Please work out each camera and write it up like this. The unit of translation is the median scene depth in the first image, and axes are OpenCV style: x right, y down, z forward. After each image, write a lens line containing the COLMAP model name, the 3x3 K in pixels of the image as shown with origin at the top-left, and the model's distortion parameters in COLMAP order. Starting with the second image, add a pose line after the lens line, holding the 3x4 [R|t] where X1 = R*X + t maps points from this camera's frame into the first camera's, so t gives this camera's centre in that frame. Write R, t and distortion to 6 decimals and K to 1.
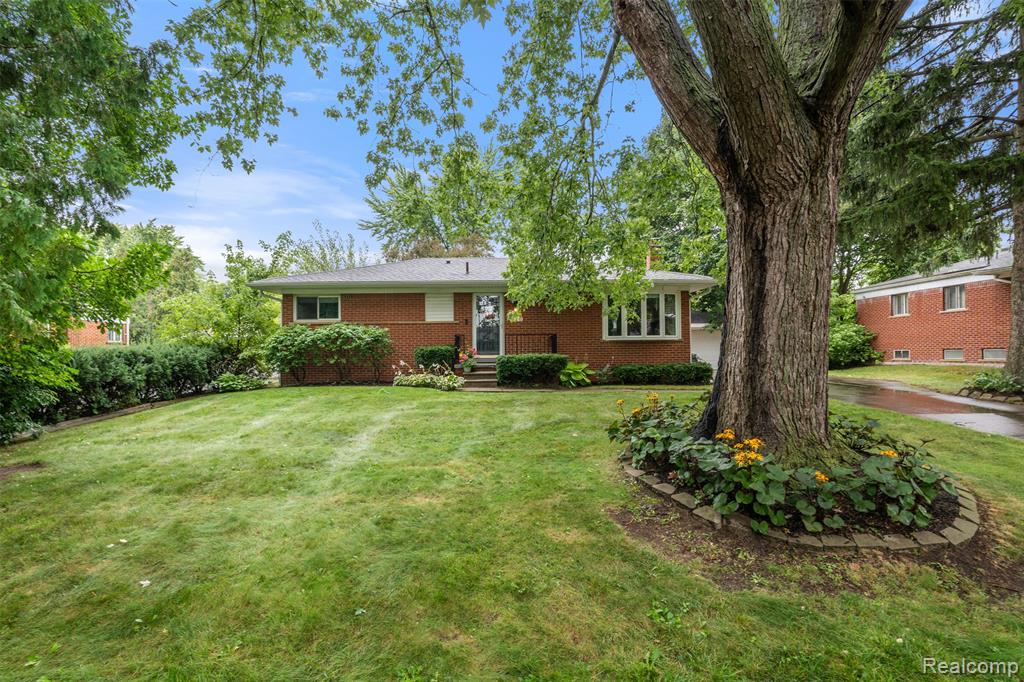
lens RADIAL K [[487.8, 0, 490.8], [0, 487.8, 346.3], [0, 0, 1]] dist [-0.008441, 0.000005]
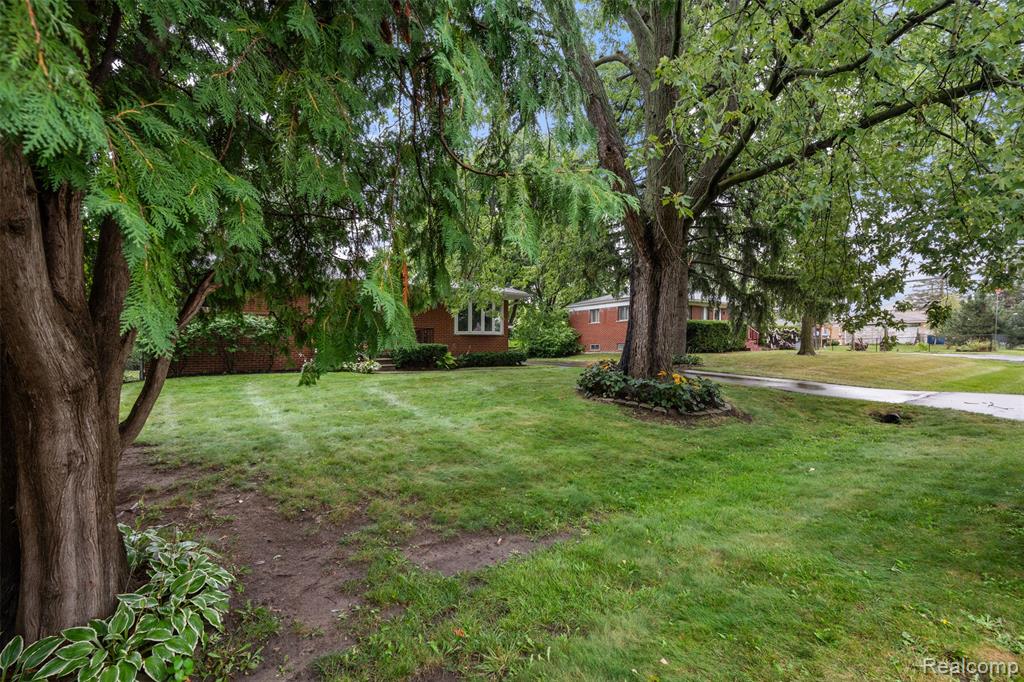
lens RADIAL K [[451.9, 0, 508.0], [0, 451.9, 347.3], [0, 0, 1]] dist [0.001689, 0.000140]
pose [[0.812071, 0.000268, 0.583559, -0.466581], [-0.002858, 0.999990, 0.003518, 0.022636], [-0.583552, -0.004524, 0.812063, -0.086378]]
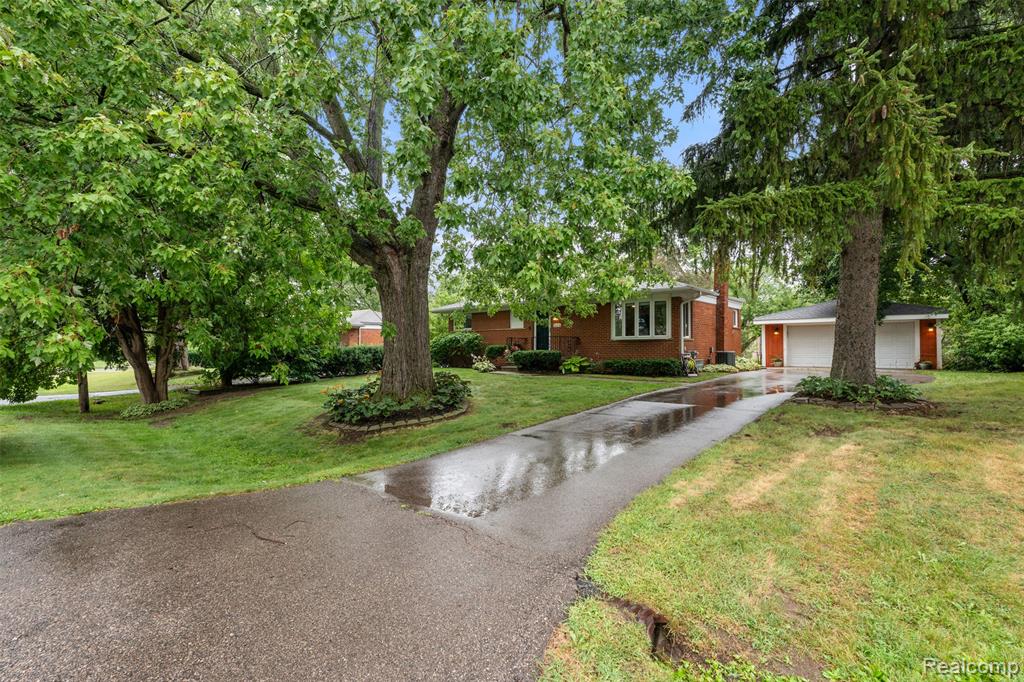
lens RADIAL K [[451.9, 0, 508.4], [0, 451.9, 347.1], [0, 0, 1]] dist [0.001689, 0.000140]
pose [[0.754309, 0.001154, -0.656519, 1.042434], [0.008068, 0.999907, 0.011027, -0.011161], [0.656470, -0.013614, 0.754229, -0.098266]]
